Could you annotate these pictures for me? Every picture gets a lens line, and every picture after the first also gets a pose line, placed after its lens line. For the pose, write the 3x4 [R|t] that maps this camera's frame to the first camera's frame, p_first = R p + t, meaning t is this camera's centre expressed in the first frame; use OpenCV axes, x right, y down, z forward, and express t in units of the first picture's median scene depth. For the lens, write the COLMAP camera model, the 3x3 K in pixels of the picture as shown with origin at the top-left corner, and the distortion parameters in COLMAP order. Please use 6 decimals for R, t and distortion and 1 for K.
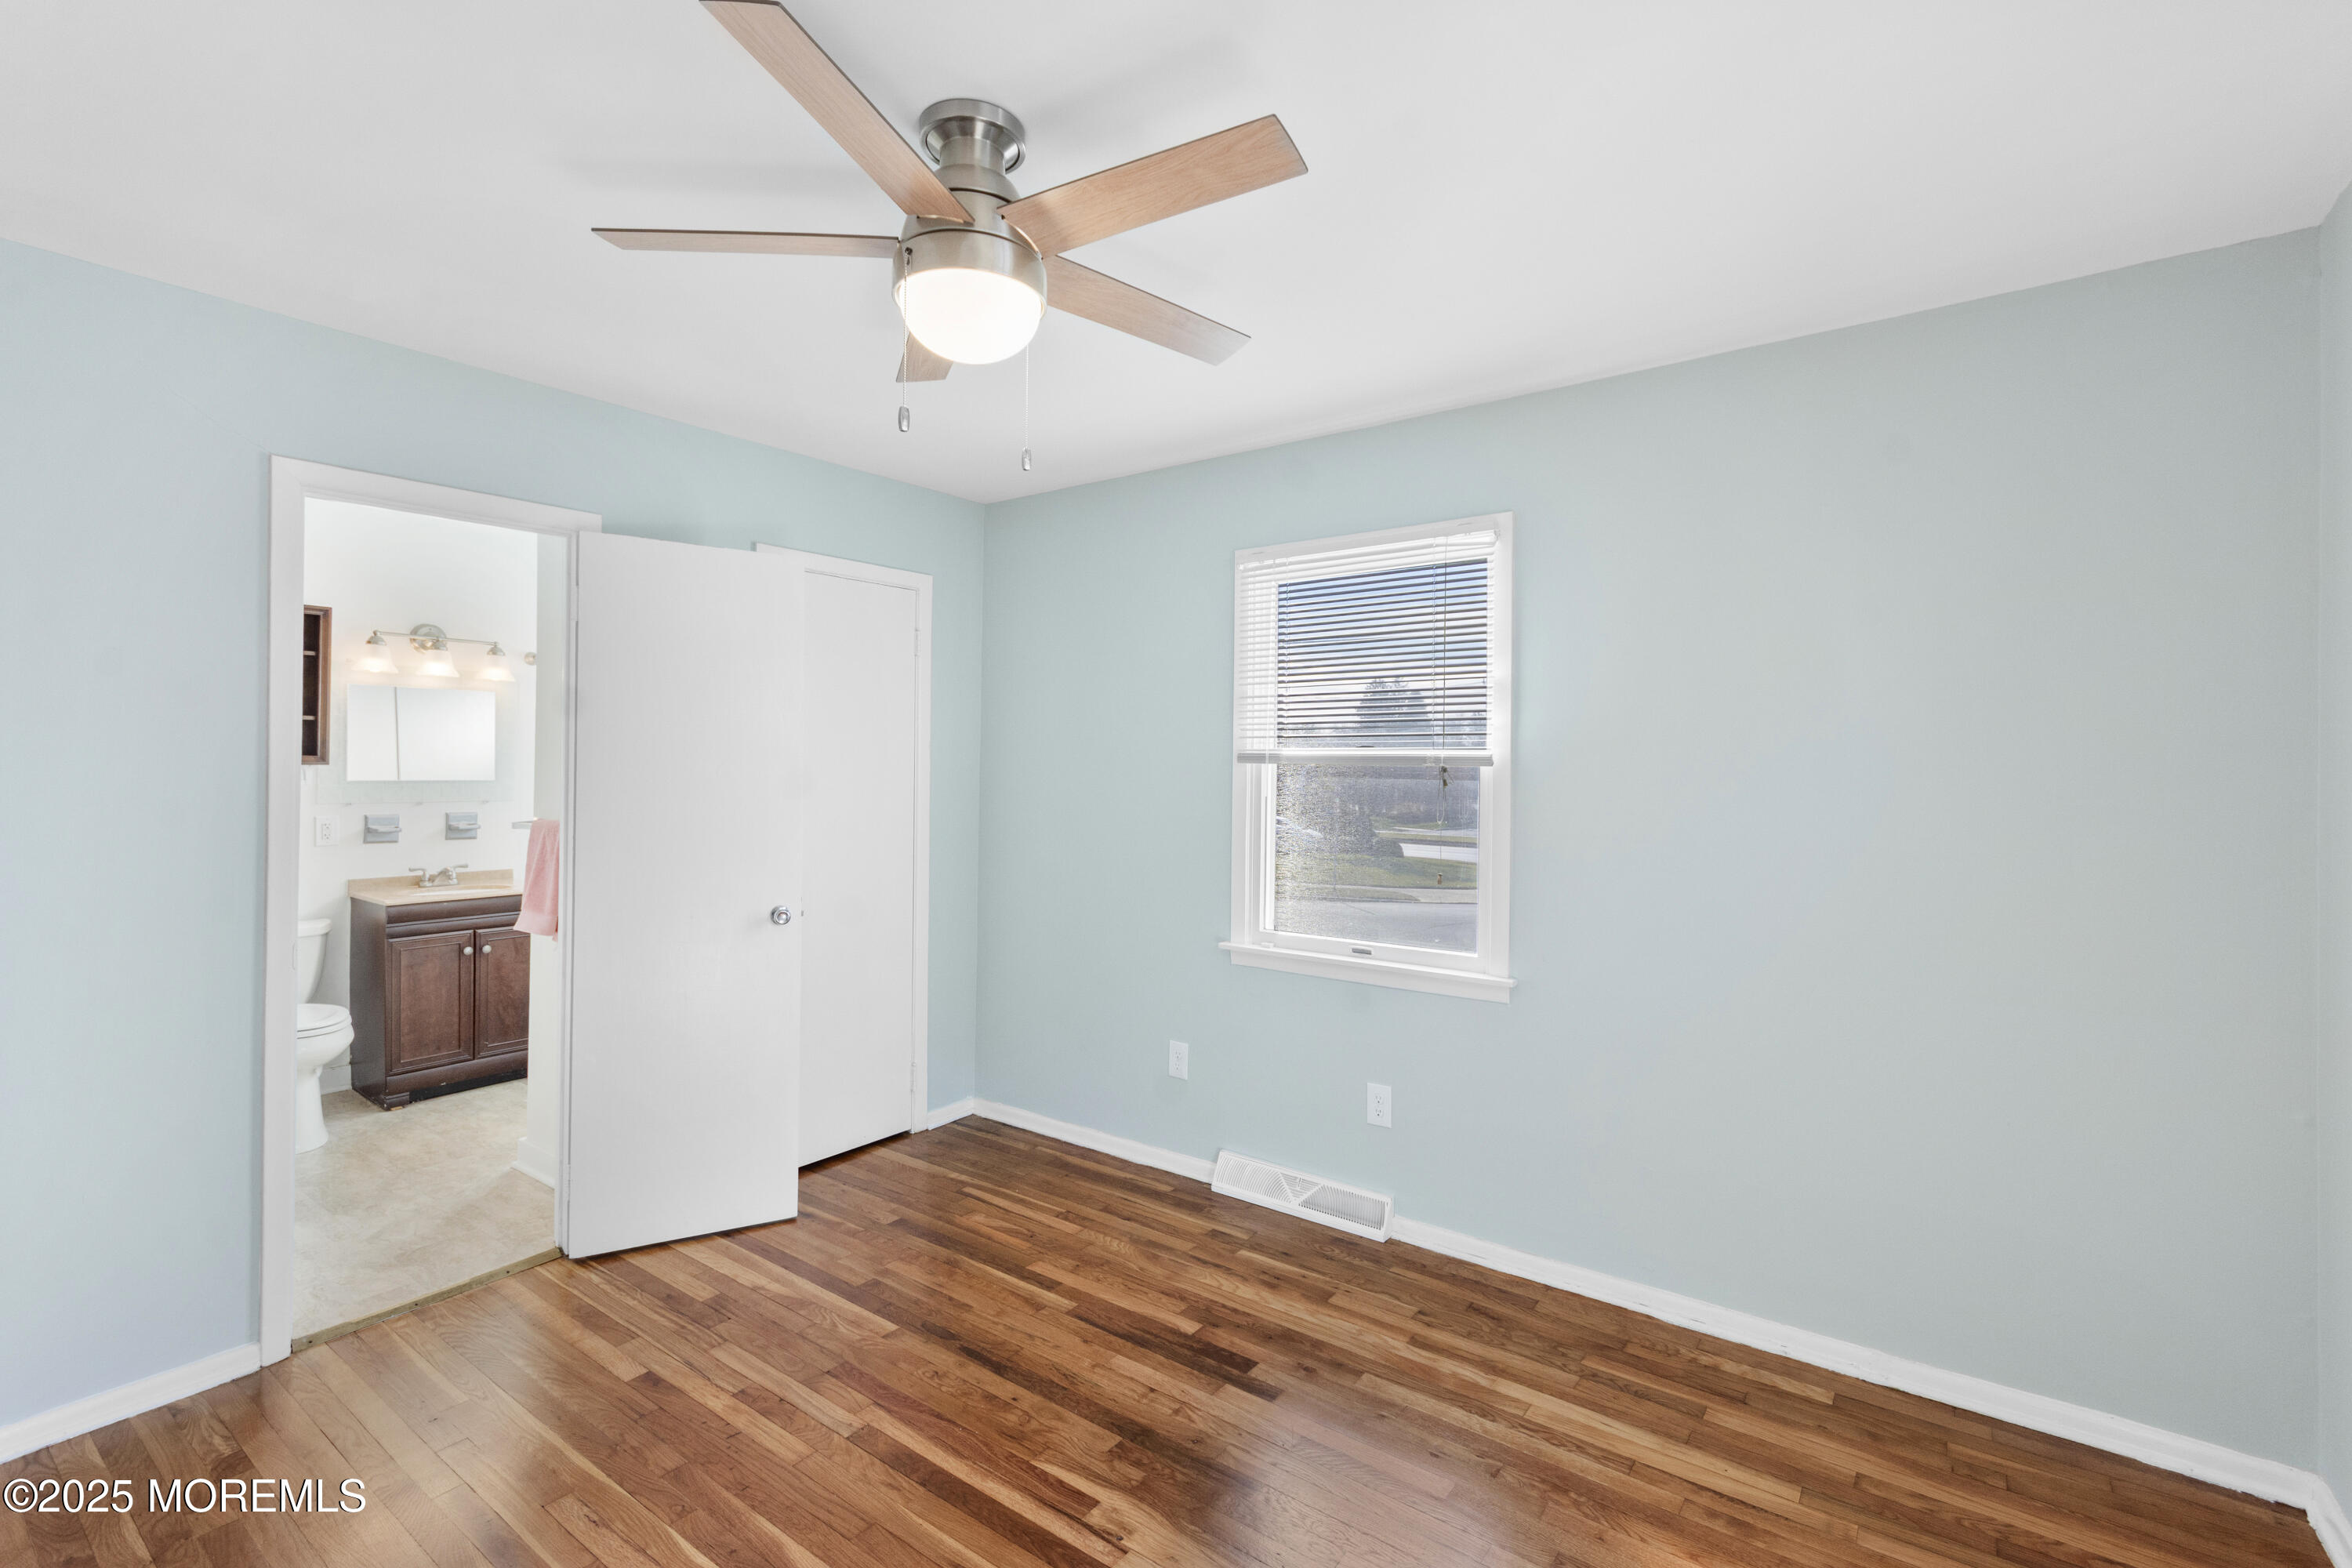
lens RADIAL K [[1051.5, 0, 1181.3], [0, 1051.5, 762.4], [0, 0, 1]] dist [0.006715, -0.001382]
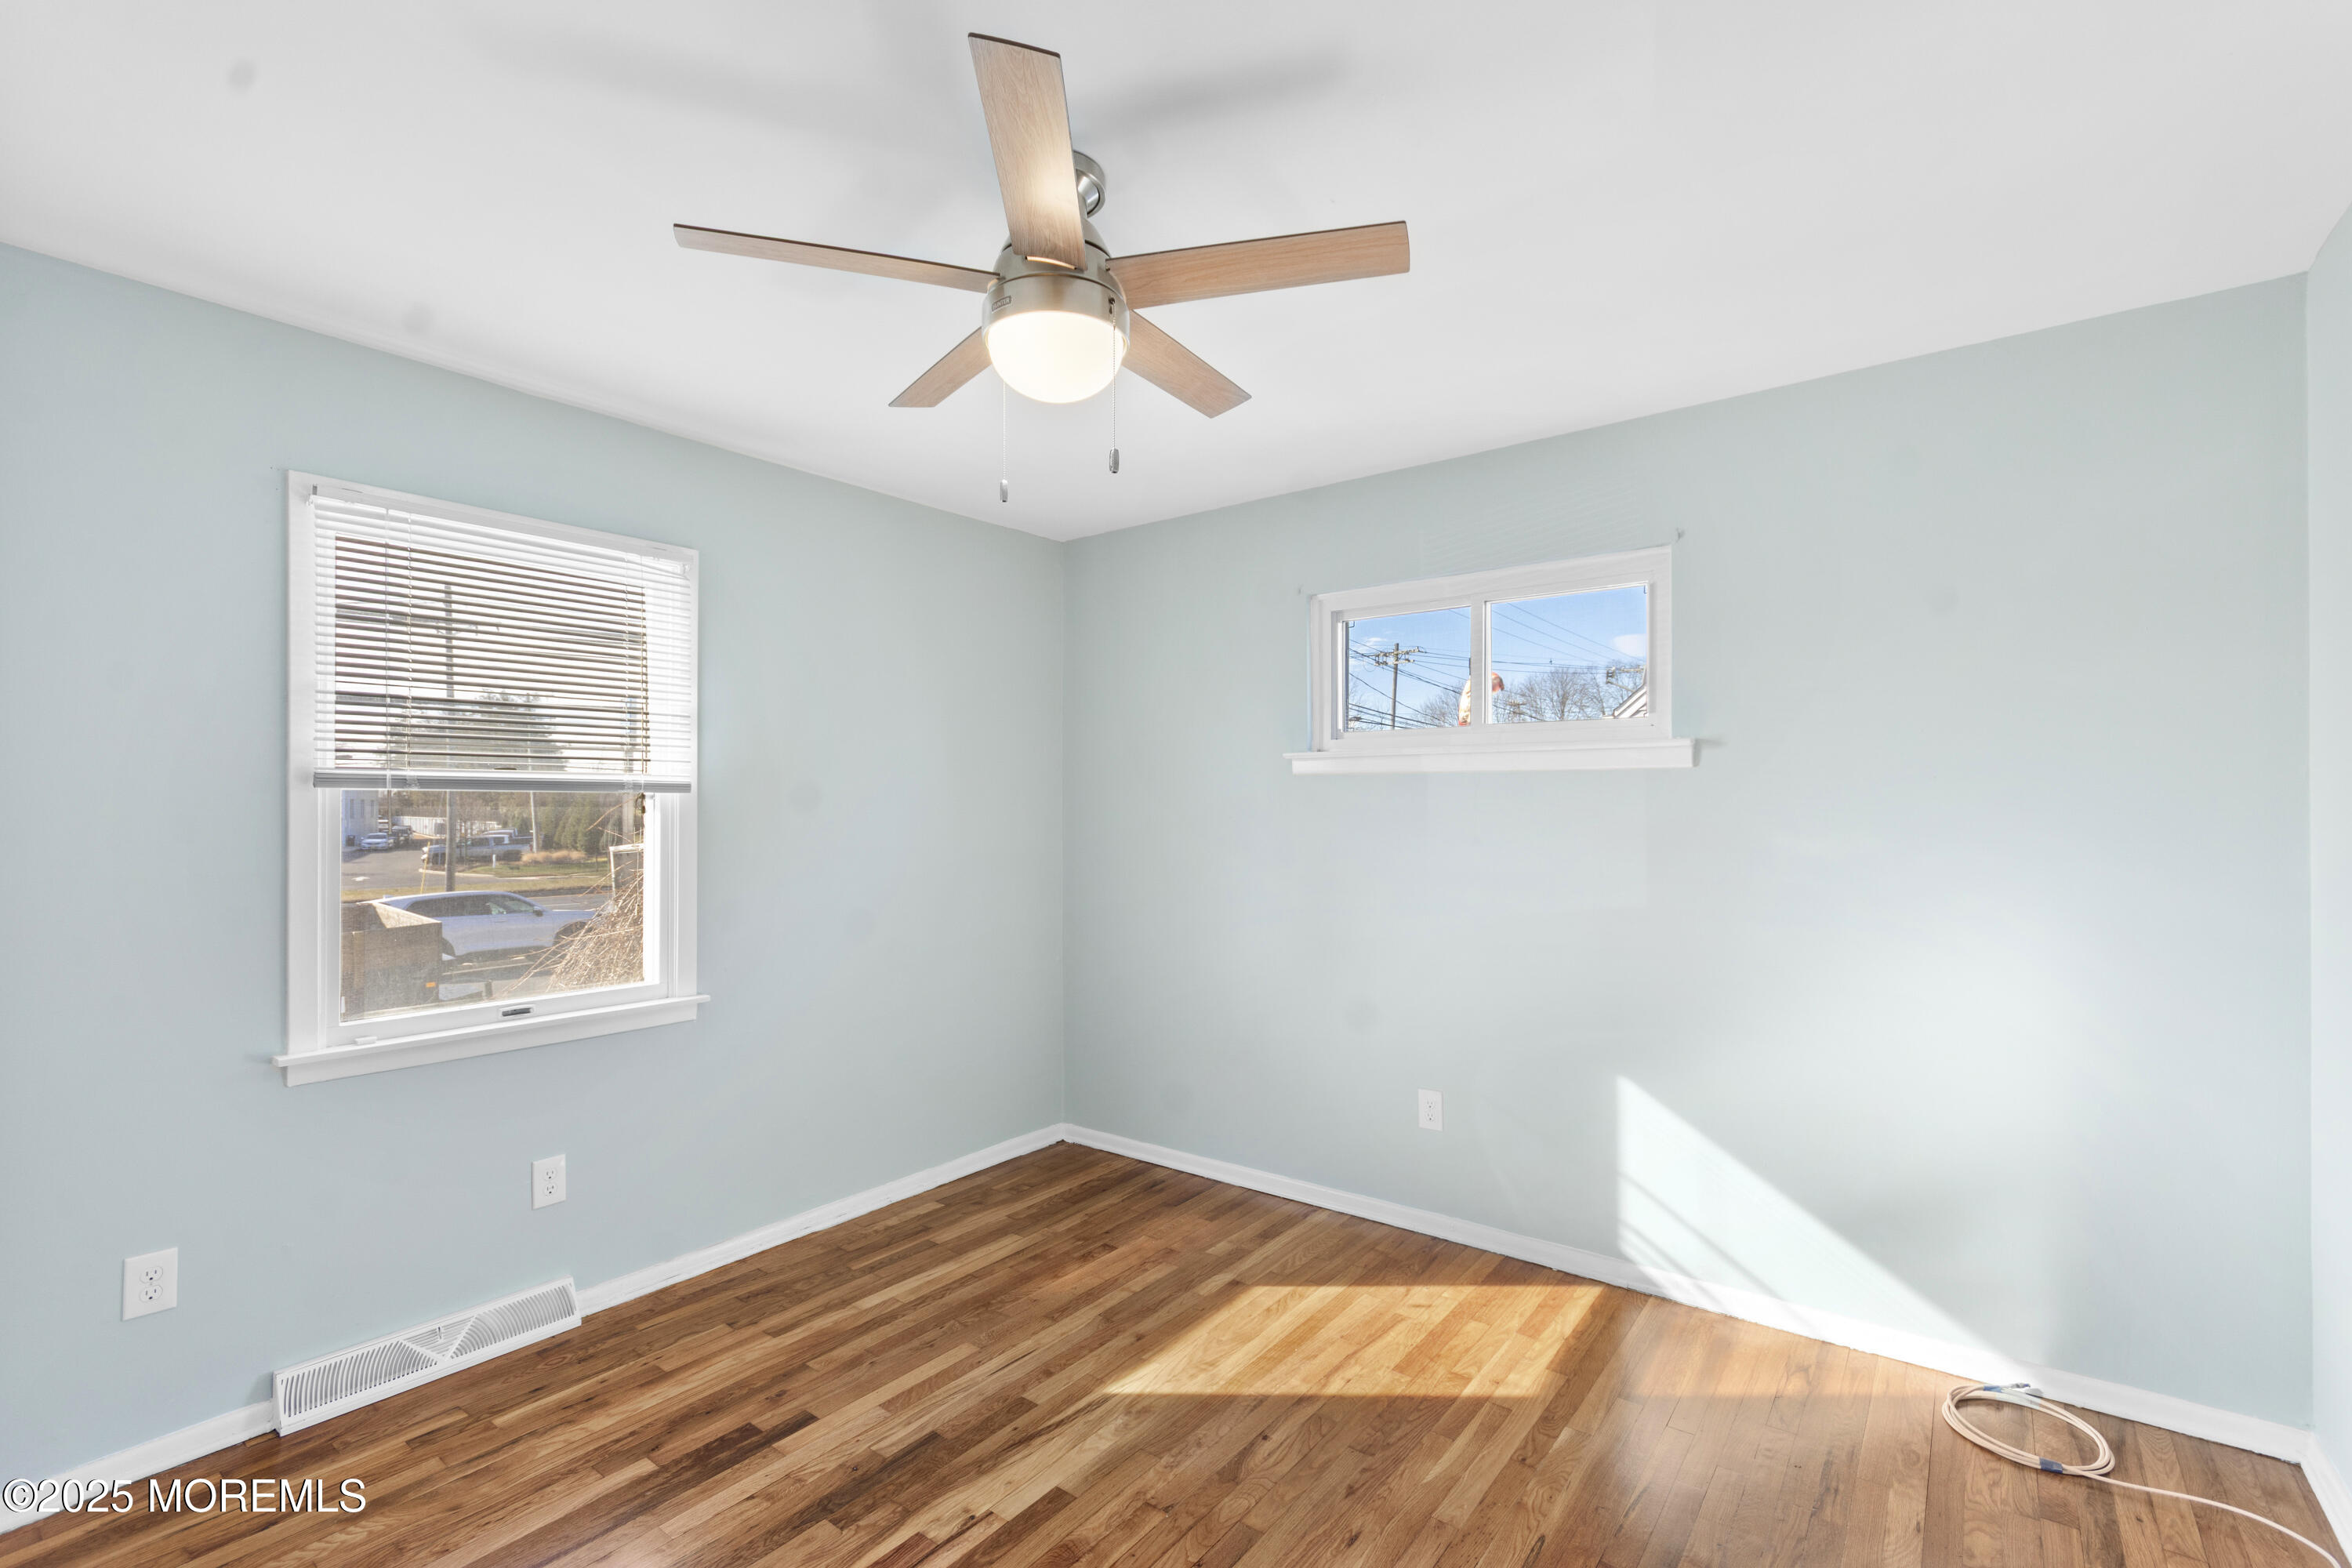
lens RADIAL K [[1051.5, 0, 1165.2], [0, 1051.5, 789.1], [0, 0, 1]] dist [0.006715, -0.001382]
pose [[0.017383, 0.006863, 0.999825, -0.905512], [-0.004891, 0.999965, -0.006779, 0.006567], [-0.999837, -0.004773, 0.017416, 0.637802]]
